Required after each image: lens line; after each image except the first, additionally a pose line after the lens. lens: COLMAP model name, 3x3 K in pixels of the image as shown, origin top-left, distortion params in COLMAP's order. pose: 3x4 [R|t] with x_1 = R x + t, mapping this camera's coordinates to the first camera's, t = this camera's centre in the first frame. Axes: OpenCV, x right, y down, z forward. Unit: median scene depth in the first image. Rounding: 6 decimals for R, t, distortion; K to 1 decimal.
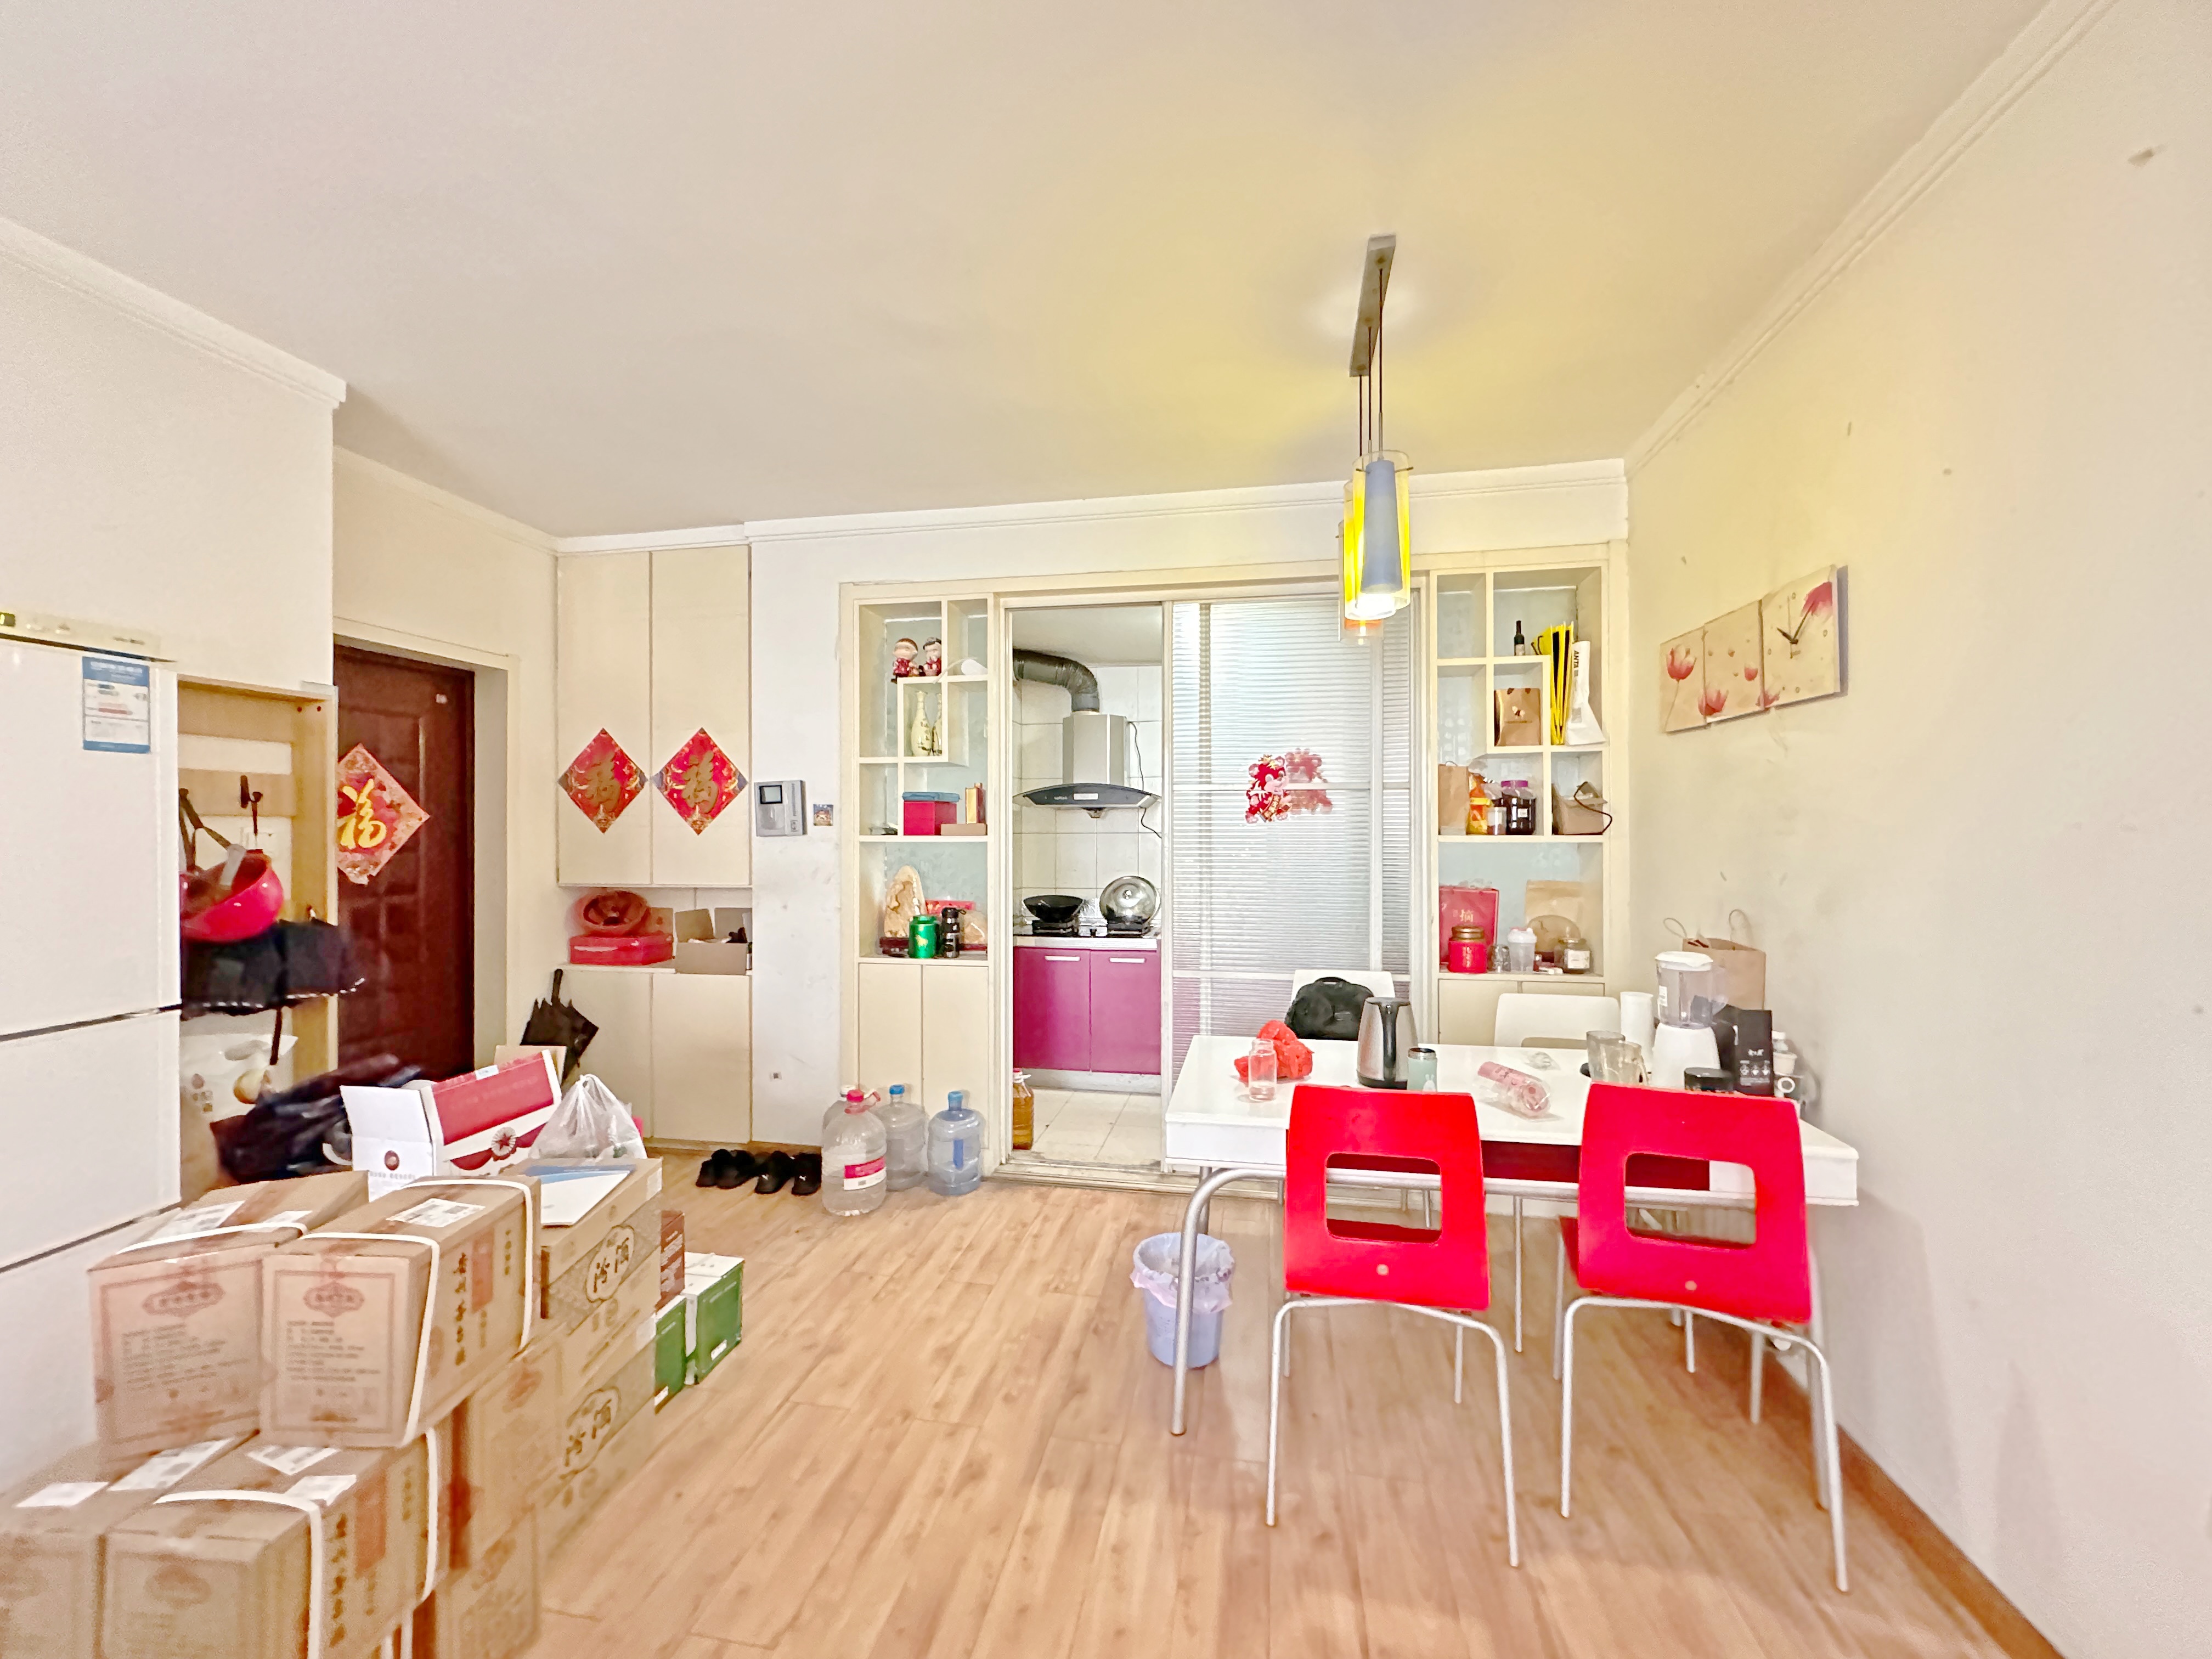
lens RADIAL K [[890.3, 0, 1106.0], [0, 890.3, 829.5], [0, 0, 1]] dist [-0.002236, -0.000131]
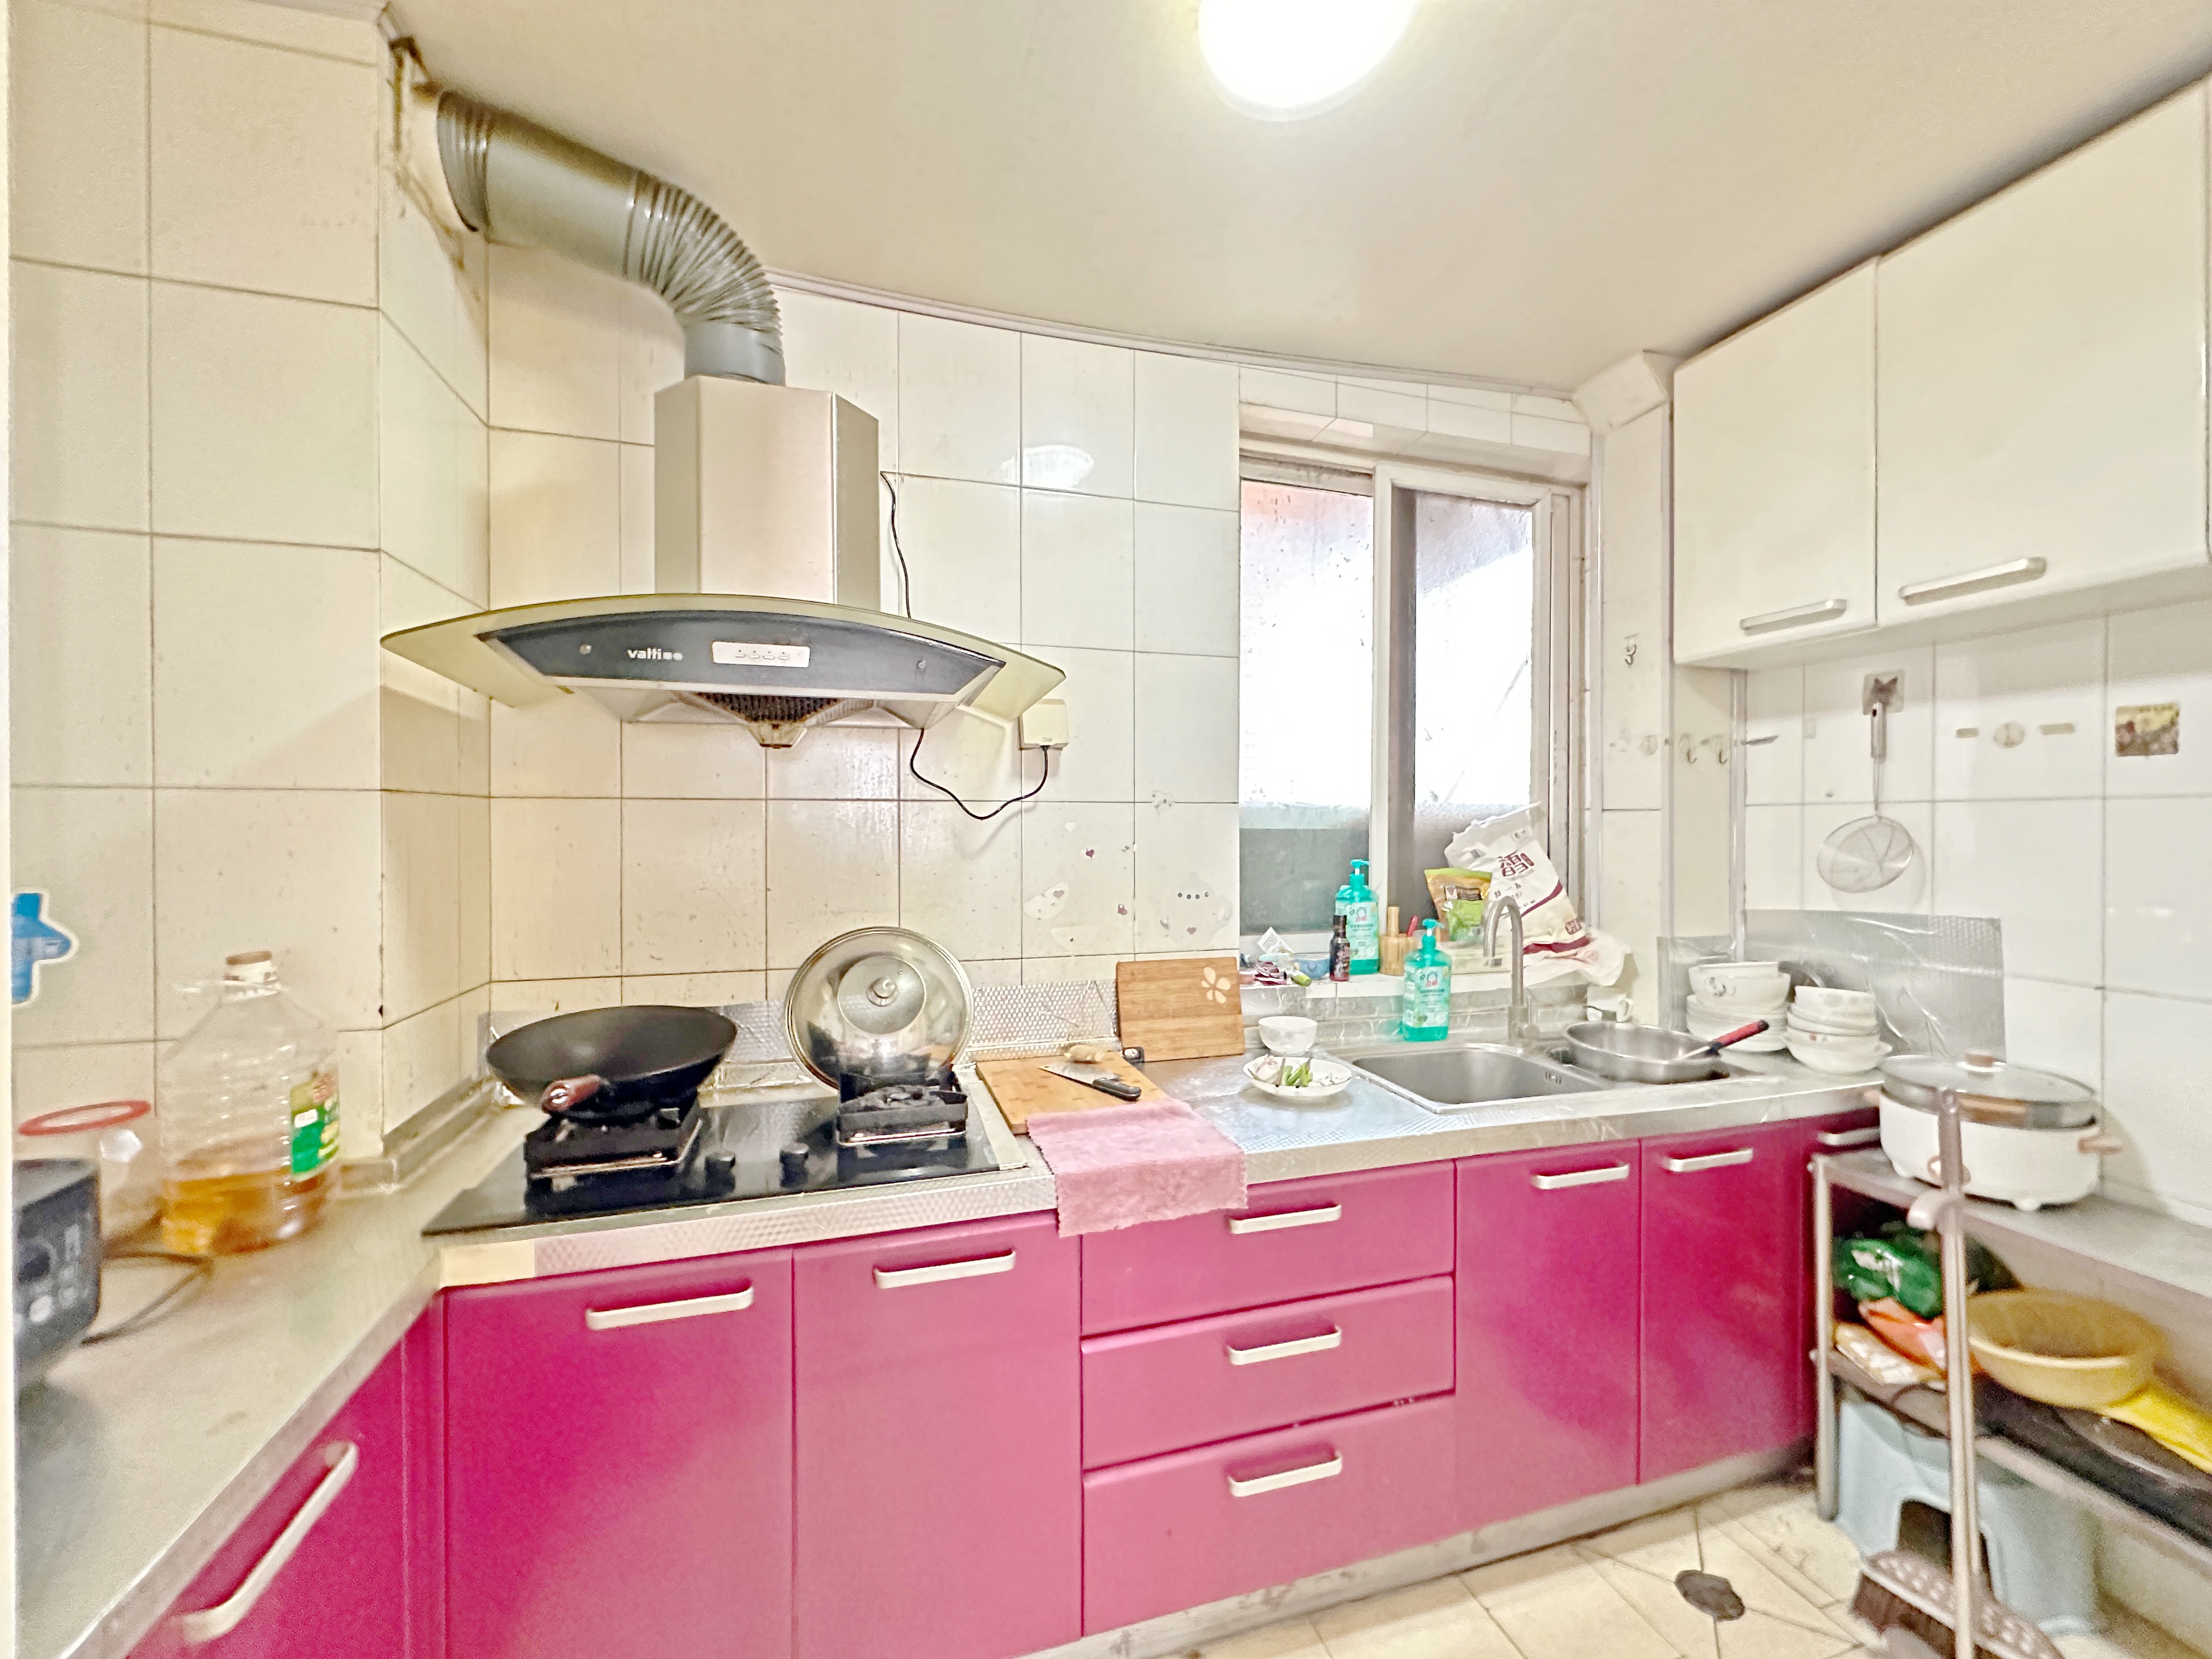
lens RADIAL K [[890.3, 0, 1106.0], [0, 890.3, 829.5], [0, 0, 1]] dist [-0.002236, -0.000131]
pose [[0.887989, -0.000081, 0.459864, -0.050423], [-0.003886, 0.999963, 0.007680, 0.014009], [-0.459848, -0.008607, 0.887956, 0.680824]]
